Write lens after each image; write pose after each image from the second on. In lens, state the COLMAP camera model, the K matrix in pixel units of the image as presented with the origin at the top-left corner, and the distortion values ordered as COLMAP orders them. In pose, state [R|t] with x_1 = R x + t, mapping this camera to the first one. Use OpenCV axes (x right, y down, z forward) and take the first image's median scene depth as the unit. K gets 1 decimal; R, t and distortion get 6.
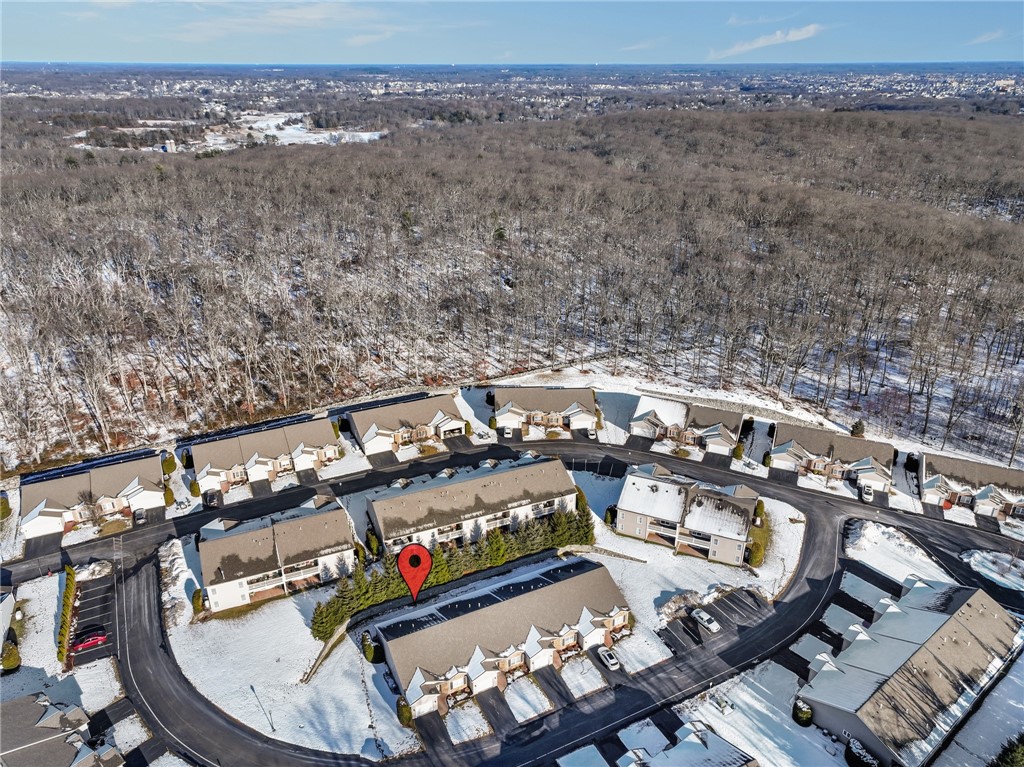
lens RADIAL K [[718.0, 0, 512.0], [0, 718.0, 383.5], [0, 0, 1]] dist [0.001638, 0.009024]
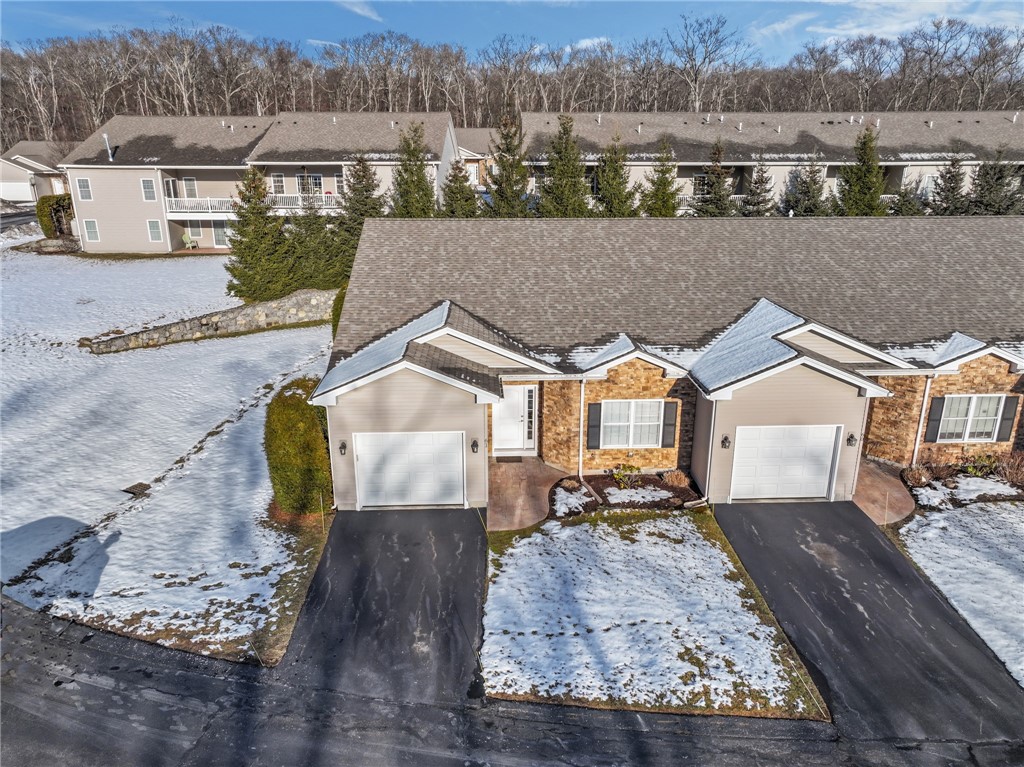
lens RADIAL K [[721.7, 0, 512.0], [0, 721.7, 383.5], [0, 0, 1]] dist [0.002667, 0.008025]
pose [[0.910356, 0.129556, -0.393023, -0.025541], [-0.171273, 0.982528, -0.072836, 0.349945], [0.376720, 0.133621, 0.916639, 0.671184]]
